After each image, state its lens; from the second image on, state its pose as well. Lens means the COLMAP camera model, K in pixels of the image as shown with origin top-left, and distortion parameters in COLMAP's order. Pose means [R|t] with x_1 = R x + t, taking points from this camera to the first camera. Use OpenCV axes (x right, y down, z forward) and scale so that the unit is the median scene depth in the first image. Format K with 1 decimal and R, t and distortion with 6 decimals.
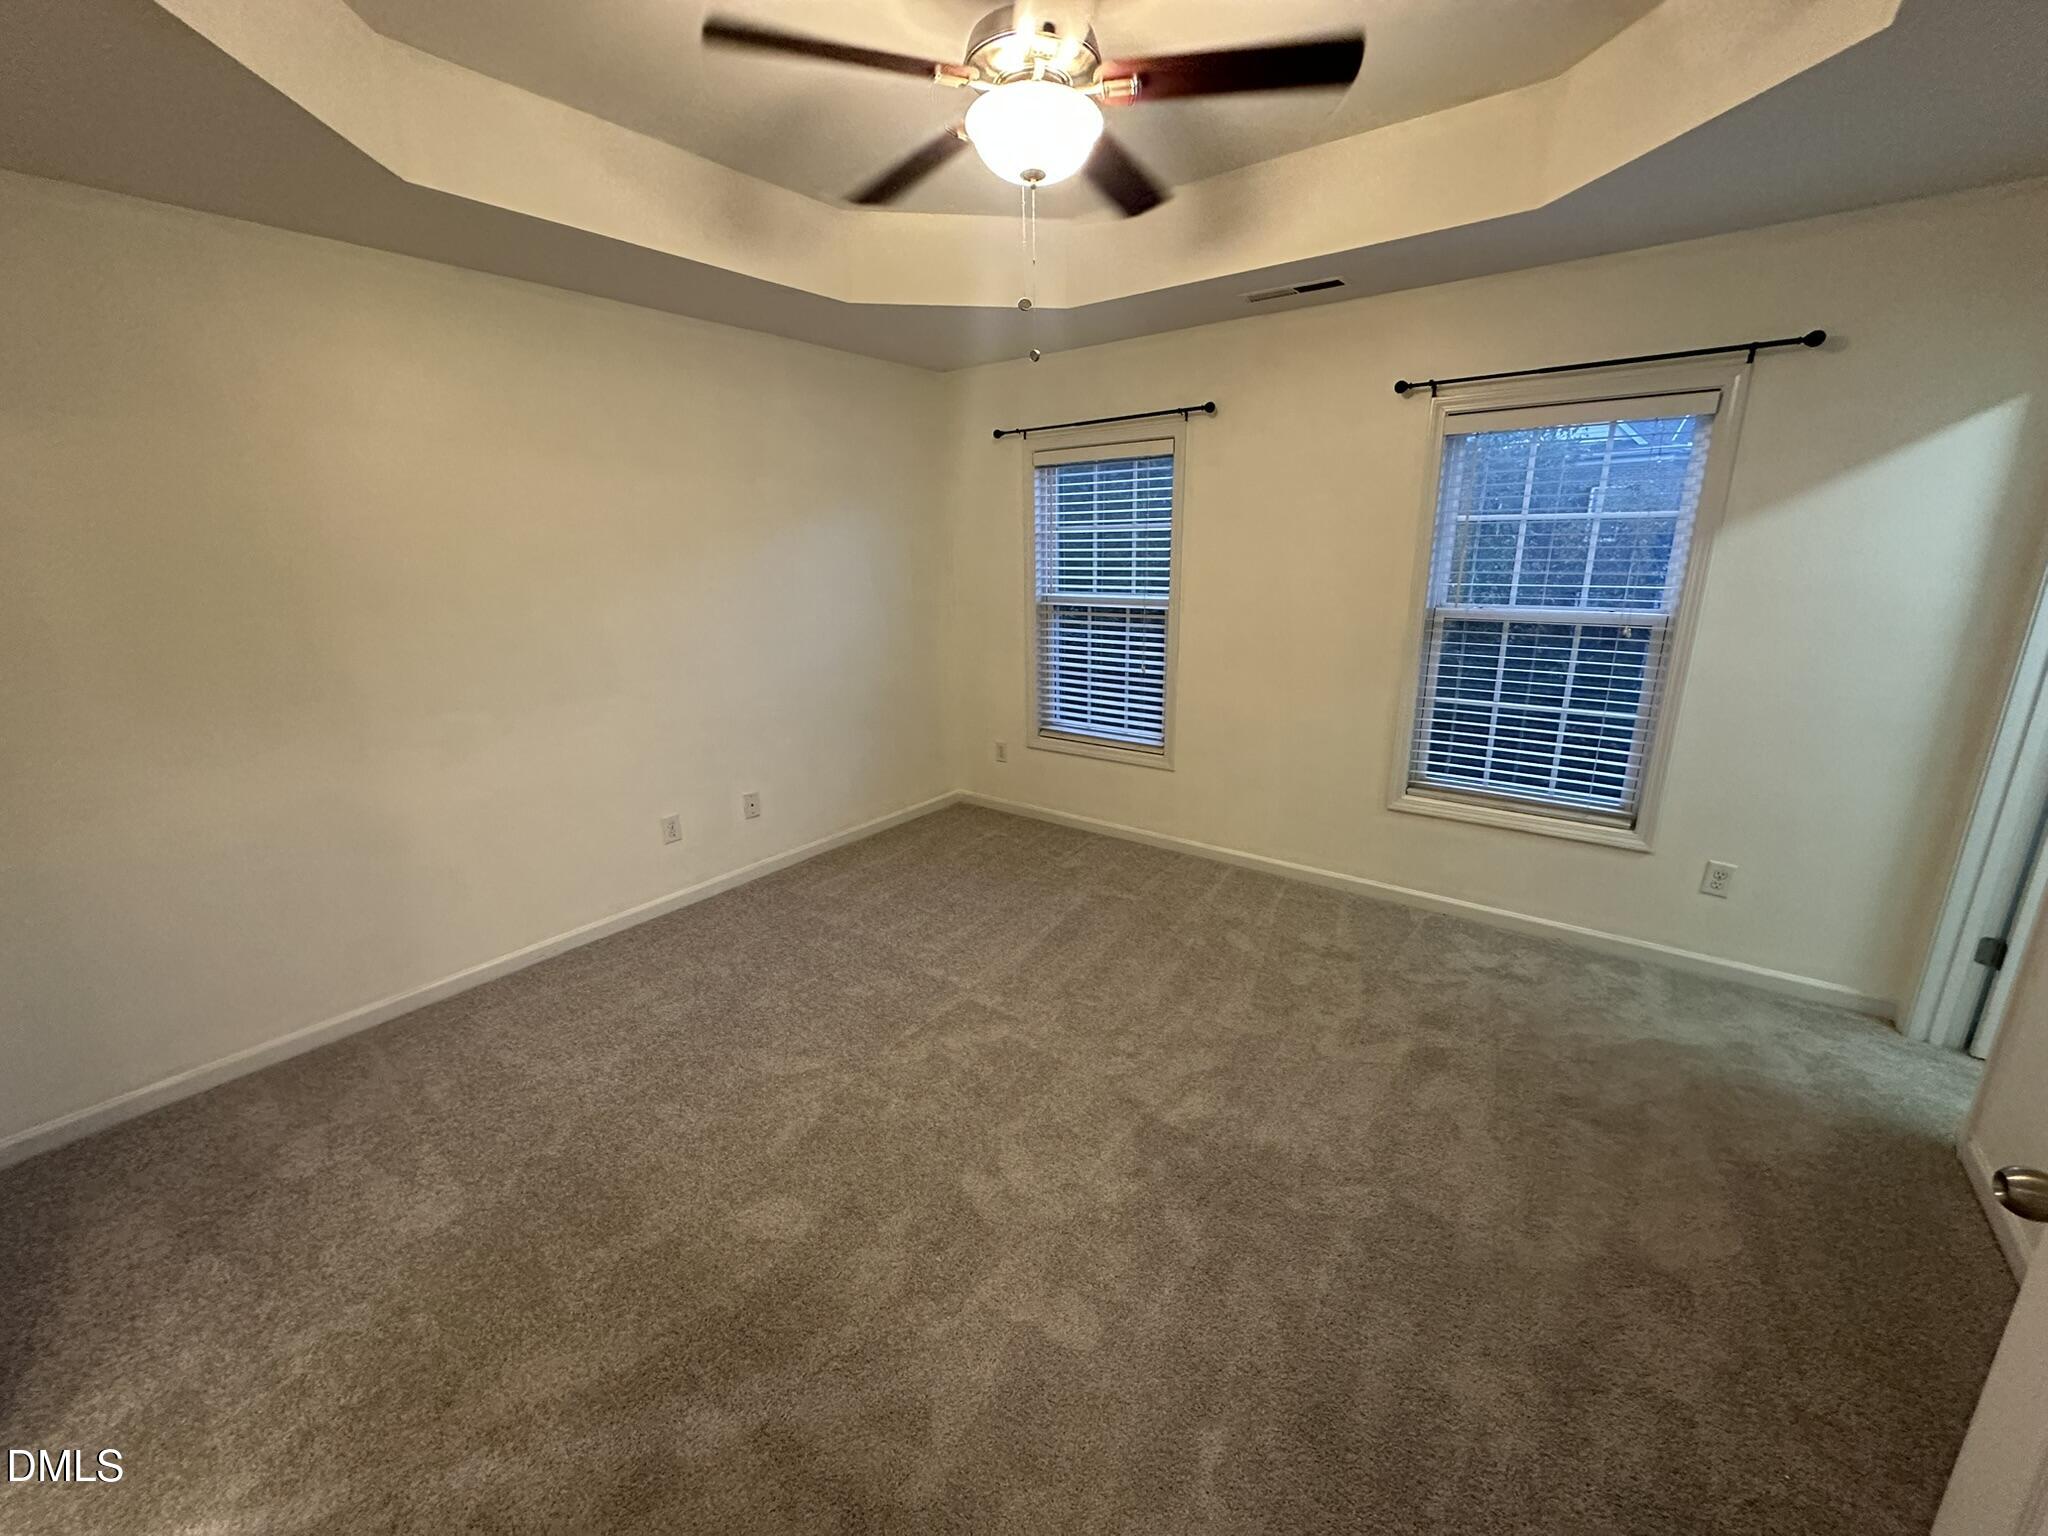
lens RADIAL K [[823.4, 0, 1015.1], [0, 823.4, 766.8], [0, 0, 1]] dist [-0.000404, -0.000057]
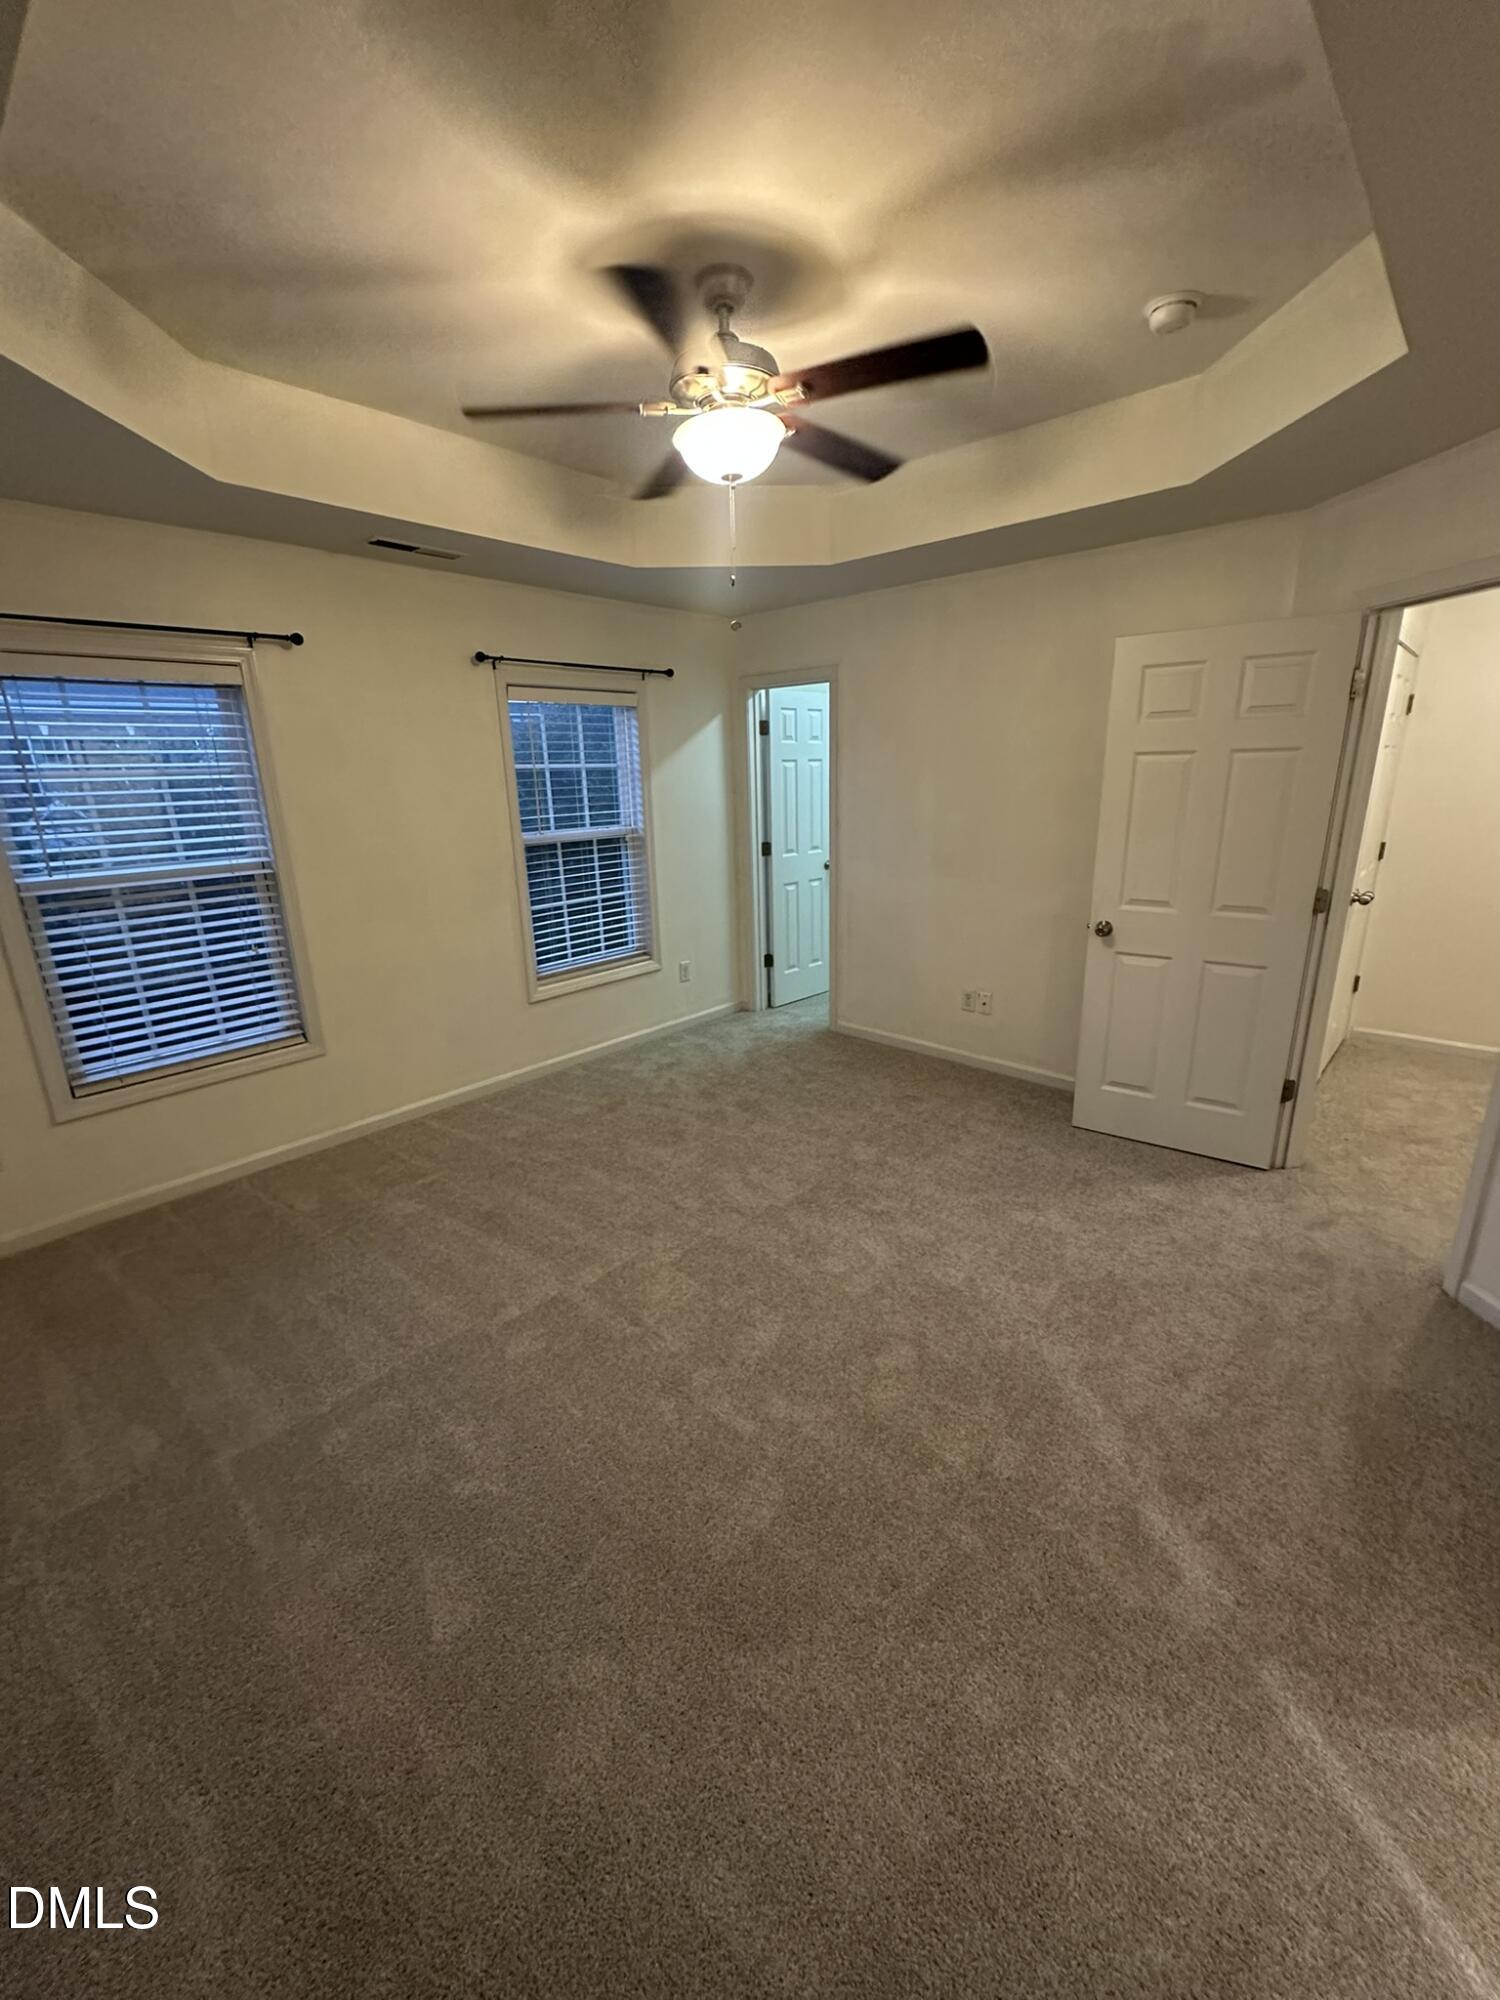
lens RADIAL K [[804.1, 0, 750.0], [0, 804.1, 1000.0], [0, 0, 1]] dist [-0.000404, -0.000057]
pose [[0.086372, -0.261718, 0.961272, -0.742621], [0.289586, 0.929812, 0.227133, -0.145575], [-0.953247, 0.258753, 0.156100, 0.561667]]
